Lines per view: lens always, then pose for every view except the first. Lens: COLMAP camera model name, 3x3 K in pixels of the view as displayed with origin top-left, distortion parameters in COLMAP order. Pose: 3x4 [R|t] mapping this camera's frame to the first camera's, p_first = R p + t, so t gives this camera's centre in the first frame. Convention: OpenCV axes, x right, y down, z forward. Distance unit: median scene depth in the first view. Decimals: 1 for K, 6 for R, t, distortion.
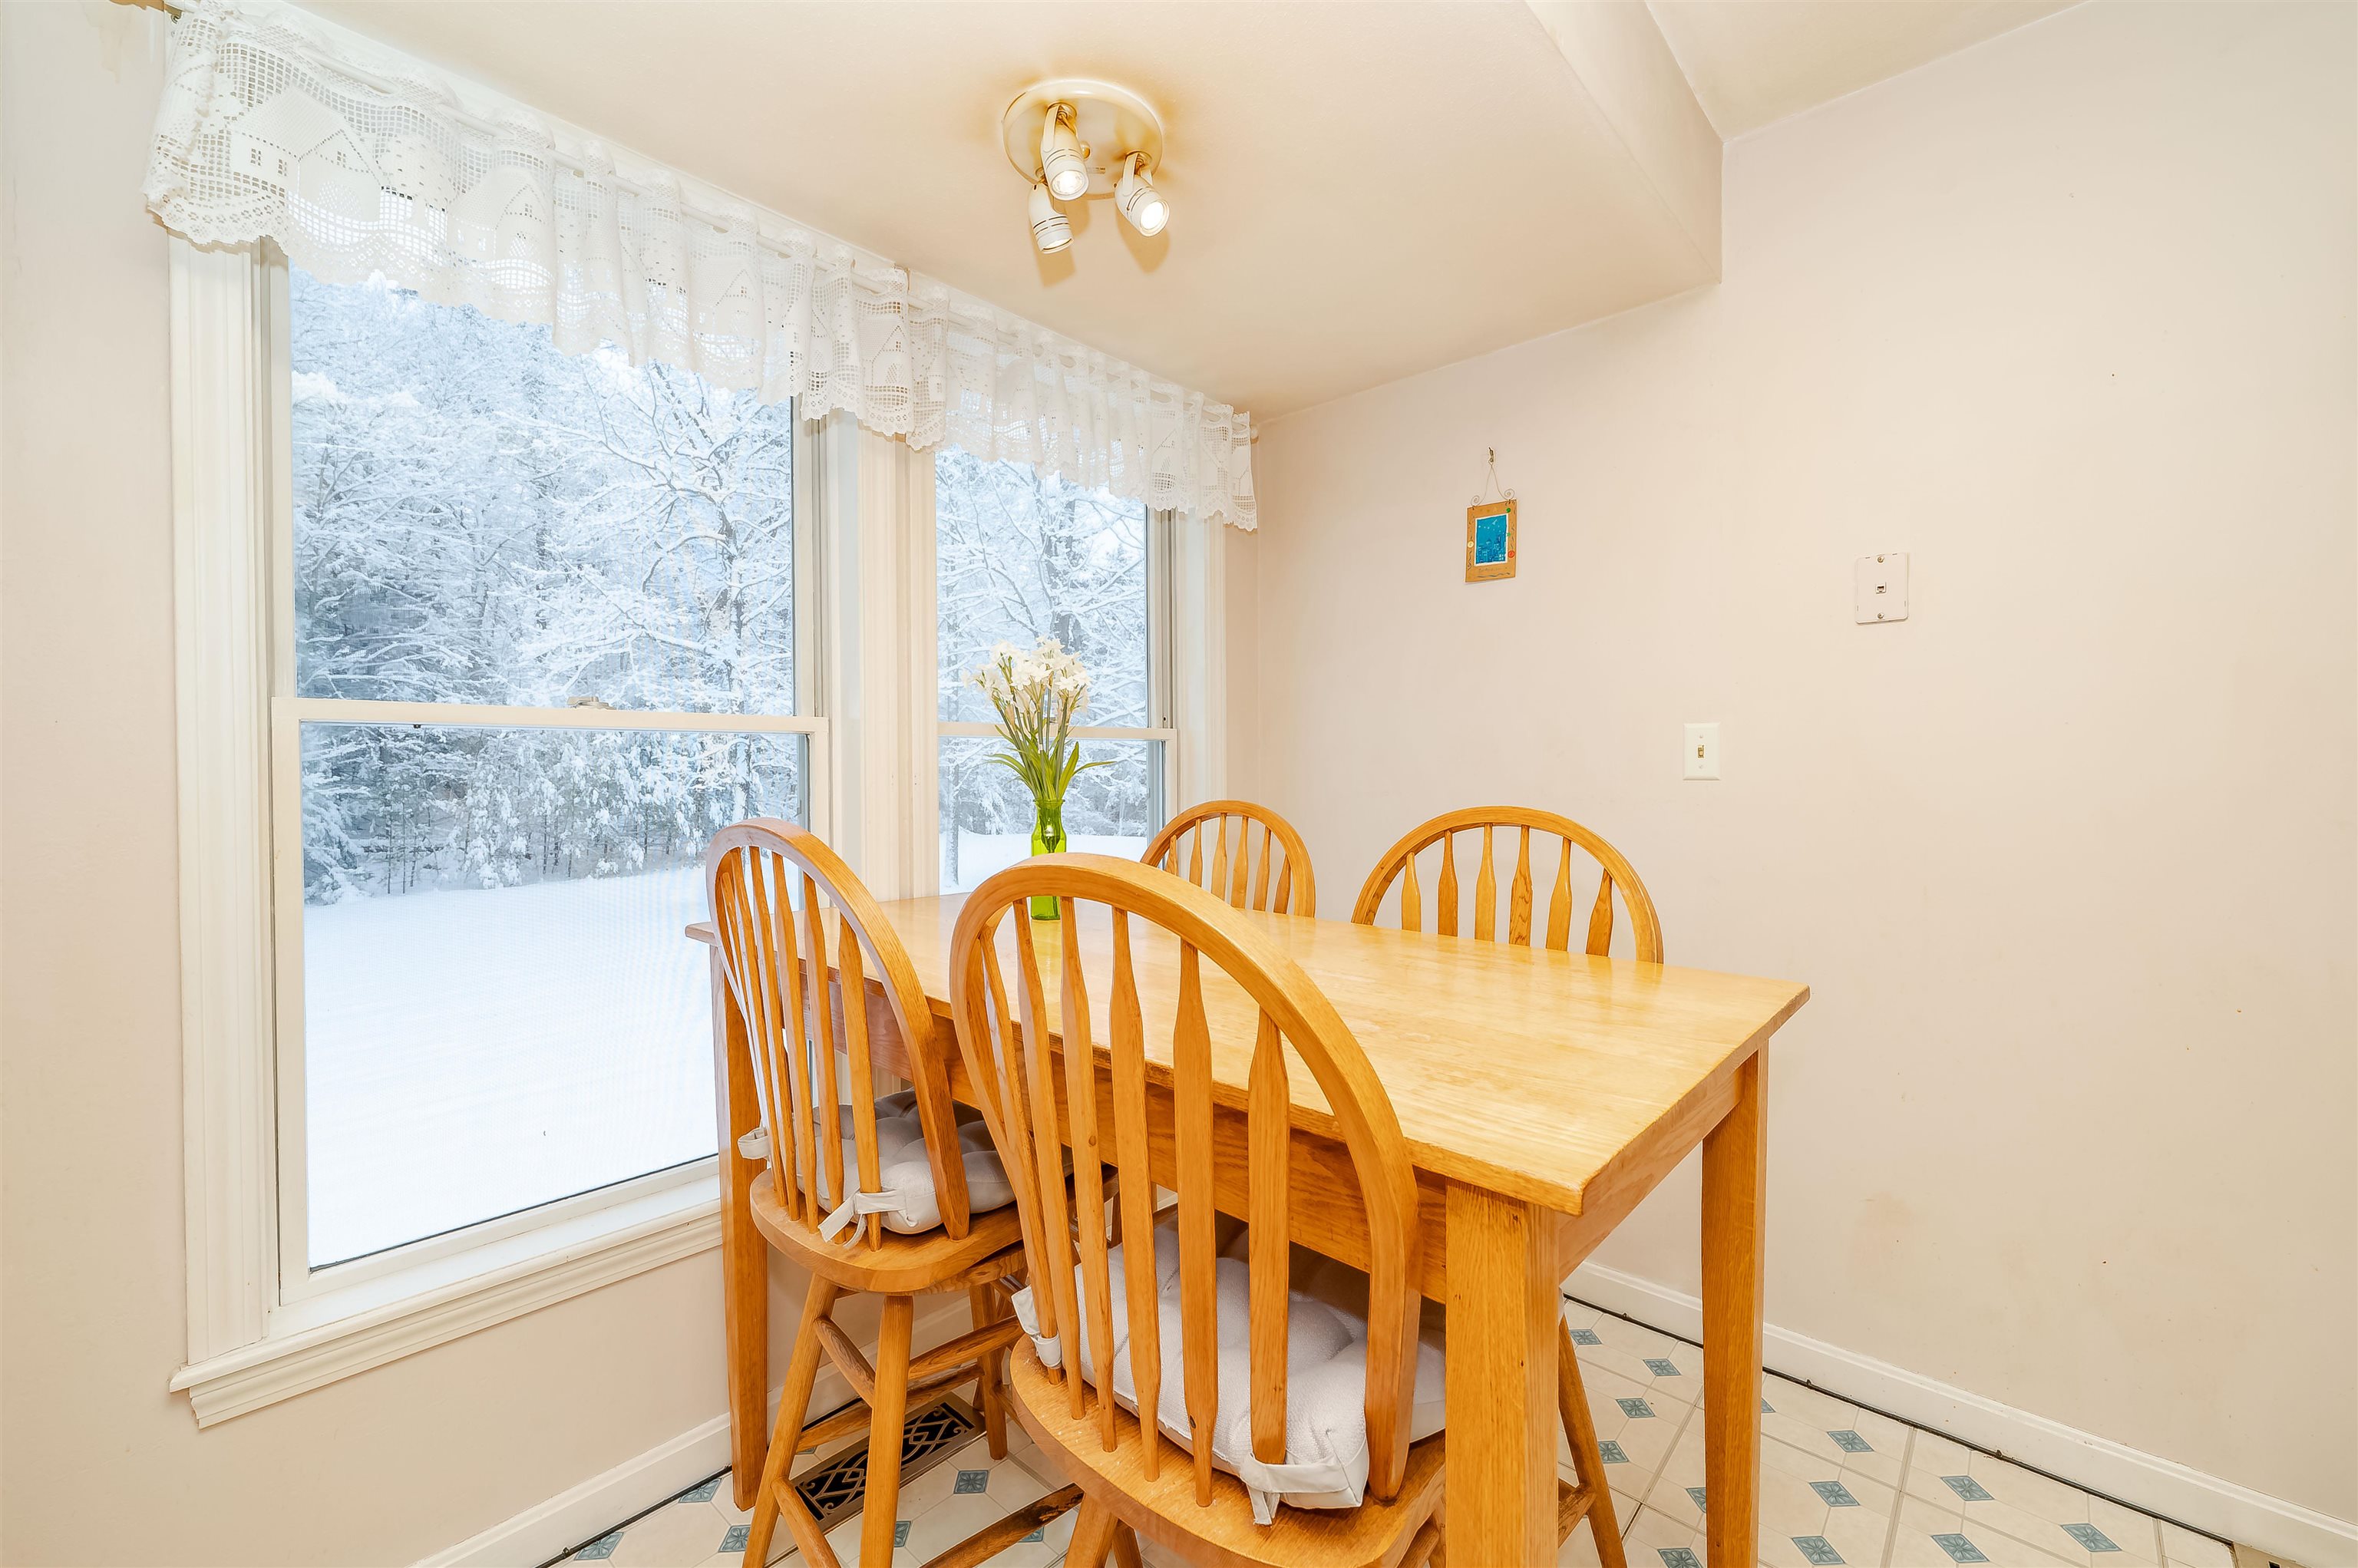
lens RADIAL K [[933.5, 0, 1168.7], [0, 933.5, 769.6], [0, 0, 1]] dist [0.002099, 0.000243]
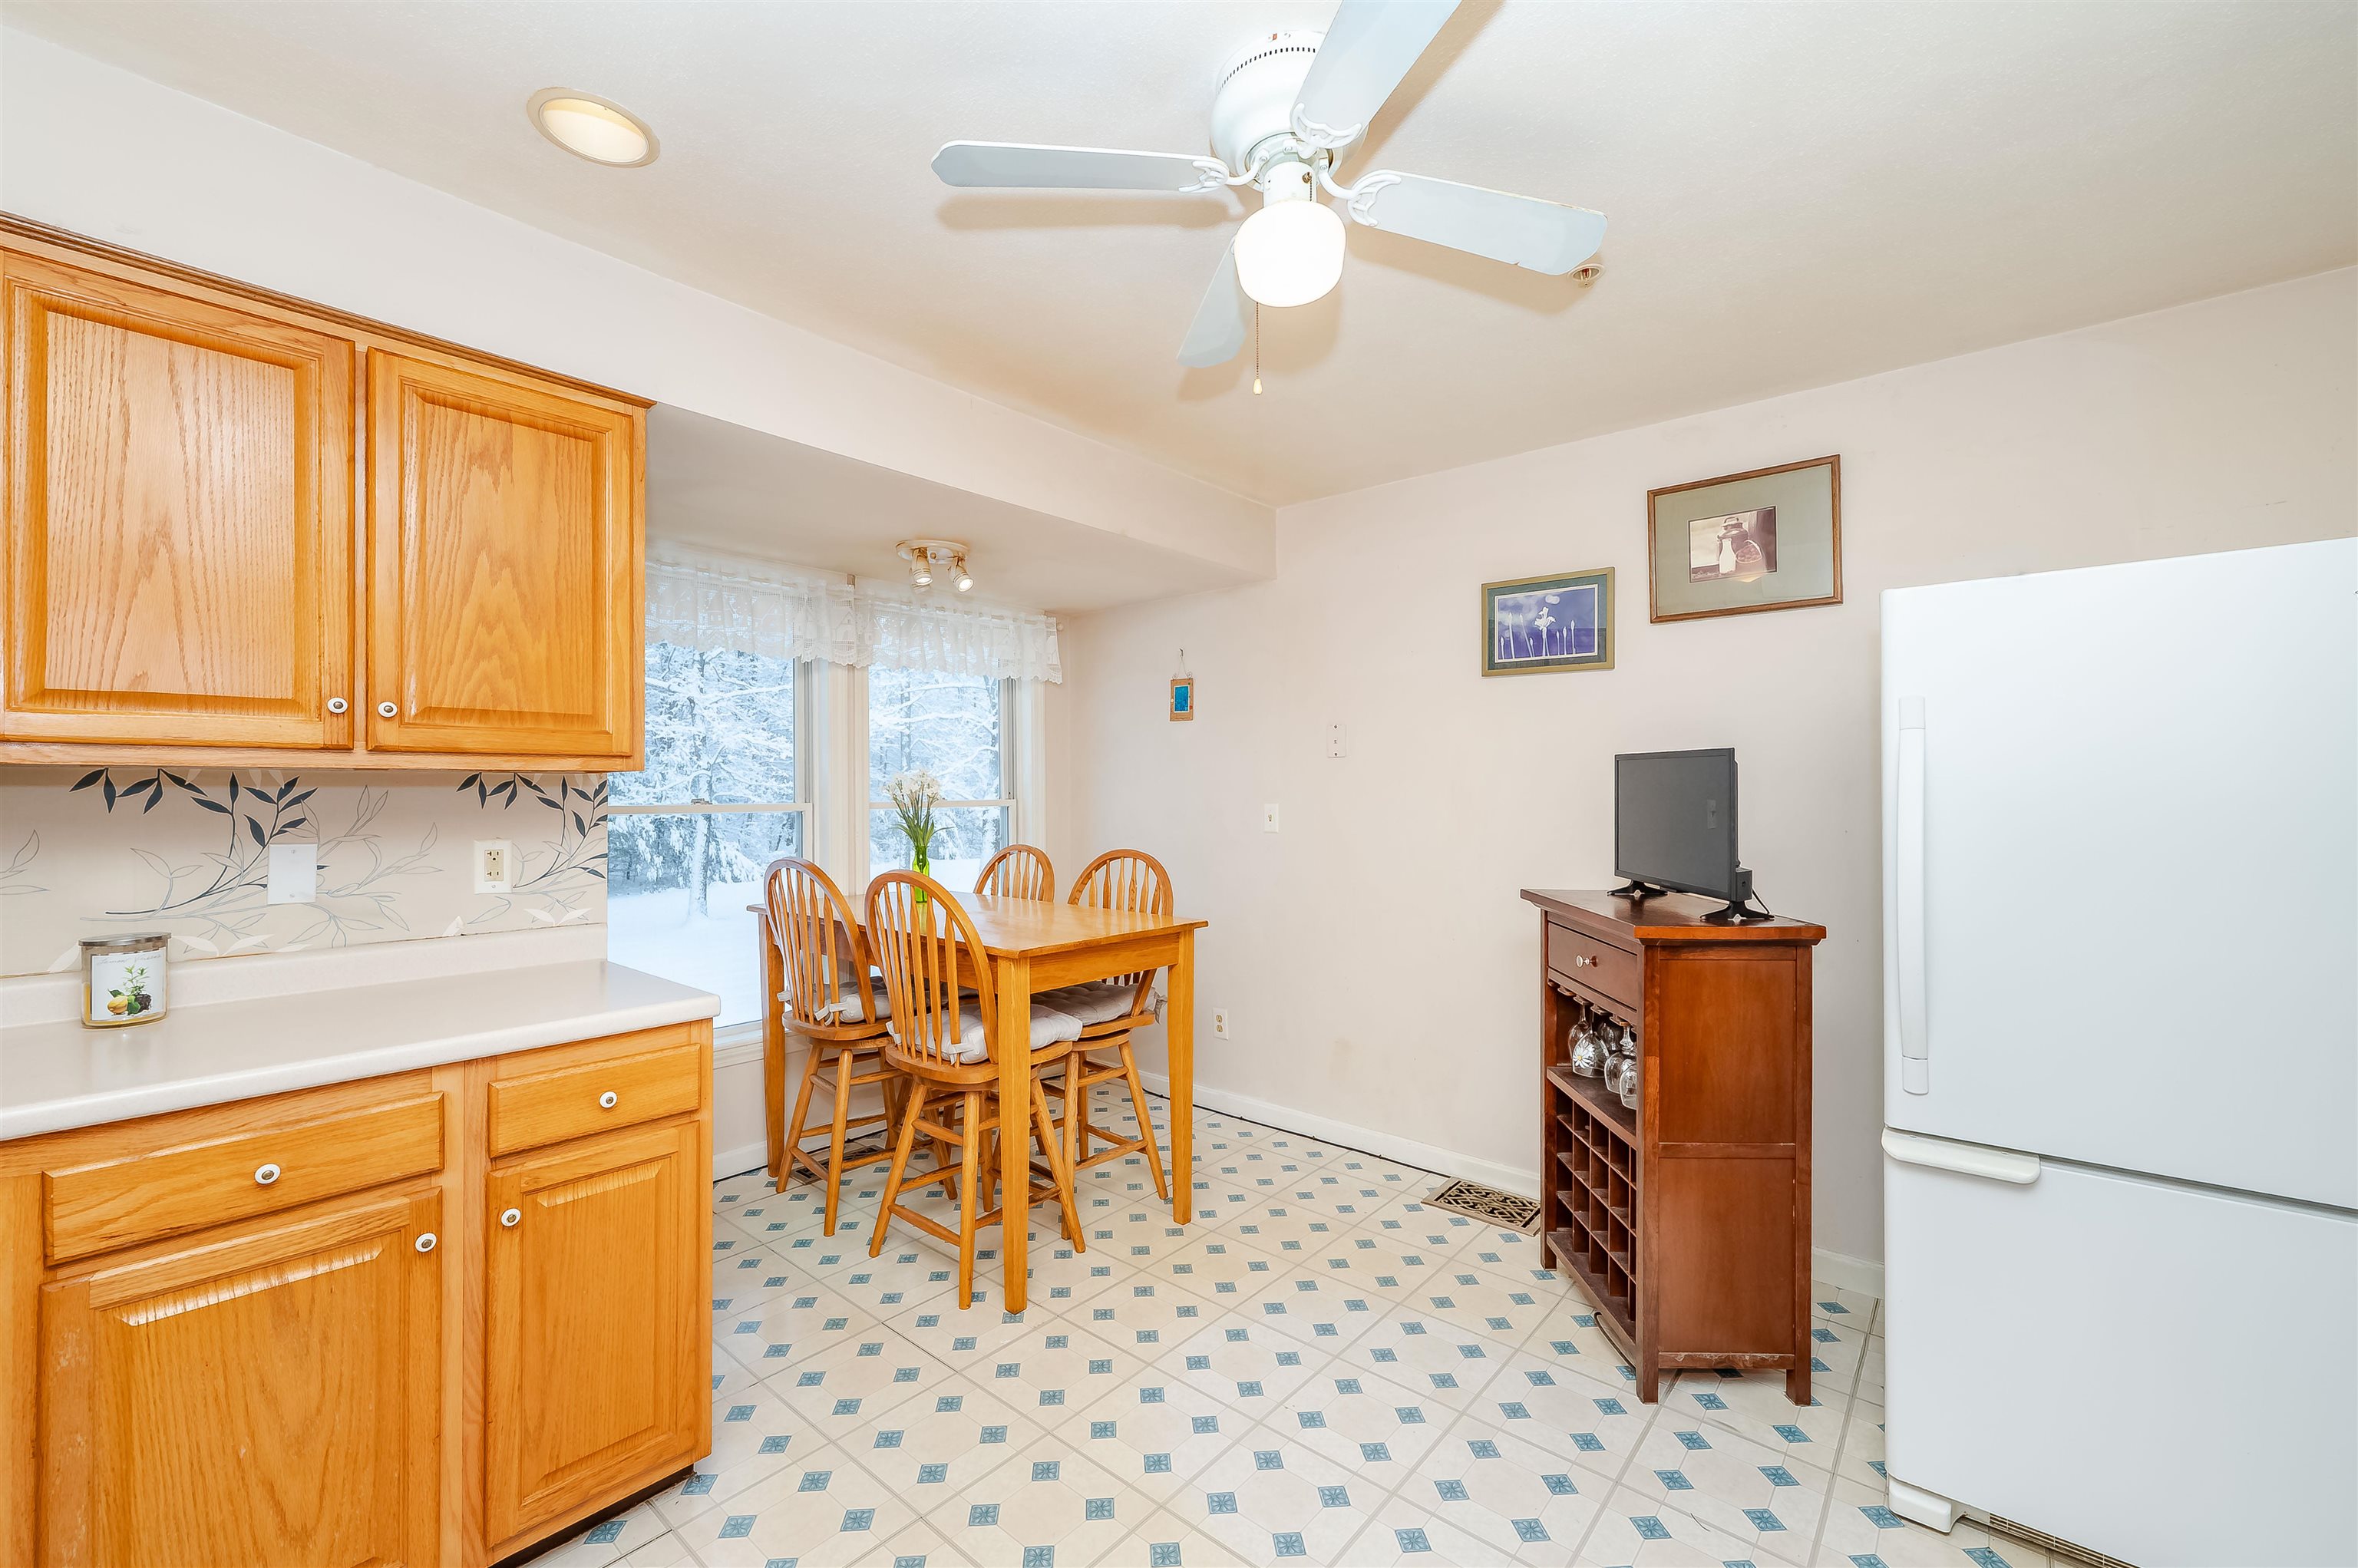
lens RADIAL K [[946.4, 0, 1179.0], [0, 946.4, 784.0], [0, 0, 1]] dist [0.000152, 0.000211]
pose [[0.998814, 0.000626, 0.048676, 0.339650], [-0.000180, 0.999958, -0.009164, -0.086080], [-0.048680, 0.009144, 0.998773, -1.128106]]
